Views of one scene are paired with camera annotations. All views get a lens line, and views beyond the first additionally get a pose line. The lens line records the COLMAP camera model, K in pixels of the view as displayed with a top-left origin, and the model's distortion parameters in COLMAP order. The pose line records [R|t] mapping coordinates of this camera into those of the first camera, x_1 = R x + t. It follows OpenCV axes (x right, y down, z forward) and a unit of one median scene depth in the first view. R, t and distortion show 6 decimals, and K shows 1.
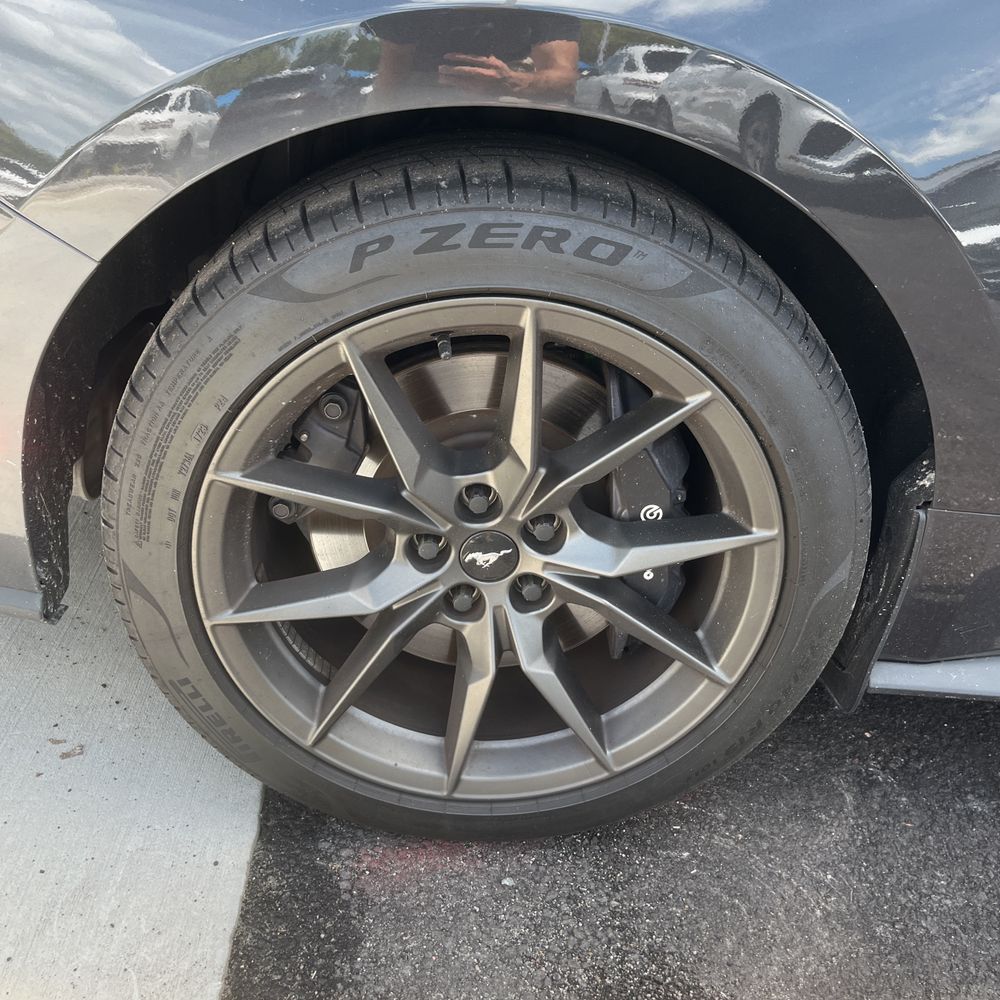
lens RADIAL K [[1015.4, 0, 492.5], [0, 1015.4, 502.8], [0, 0, 1]] dist [0.011615, 0.000000]
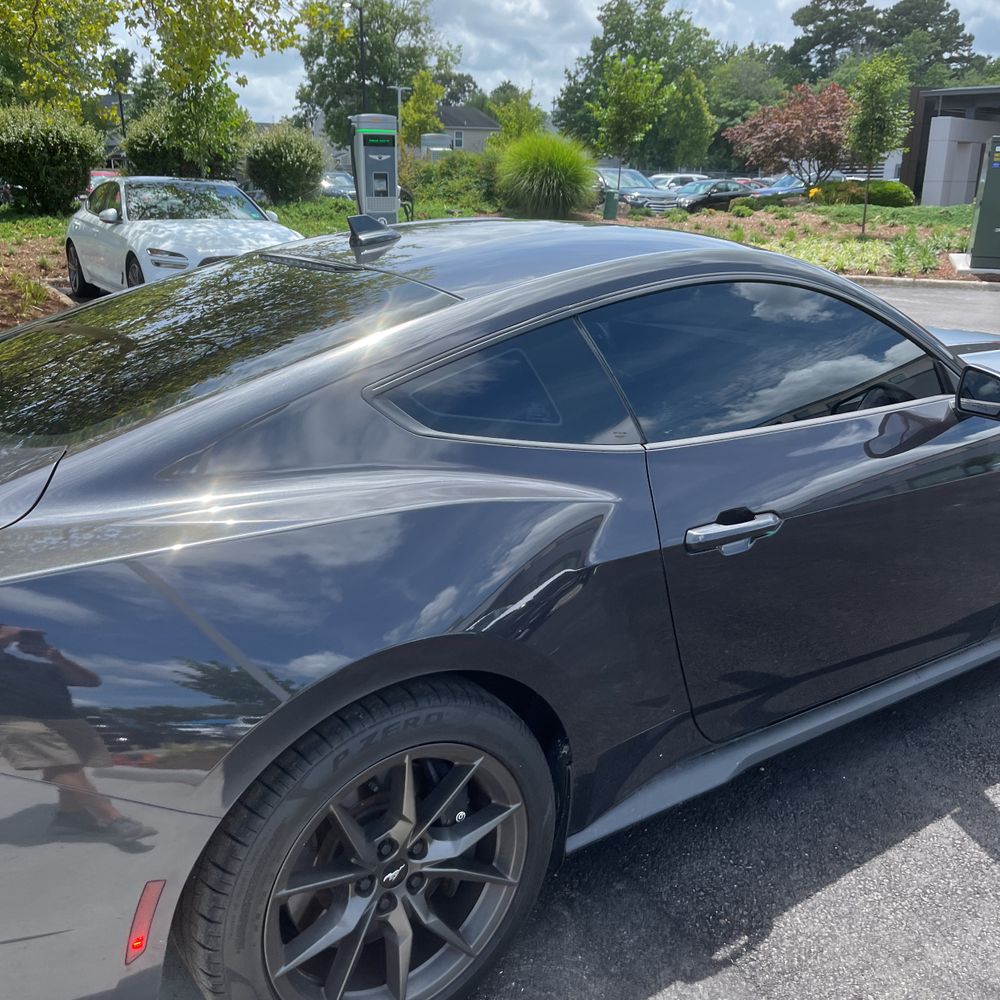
lens RADIAL K [[1015.4, 0, 490.0], [0, 1015.4, 513.9], [0, 0, 1]] dist [0.011615, 0.000000]
pose [[0.823606, -0.251731, 0.508237, -0.652269], [0.332252, 0.940389, -0.072643, -0.380441], [-0.459654, 0.228692, 0.858148, -0.858382]]
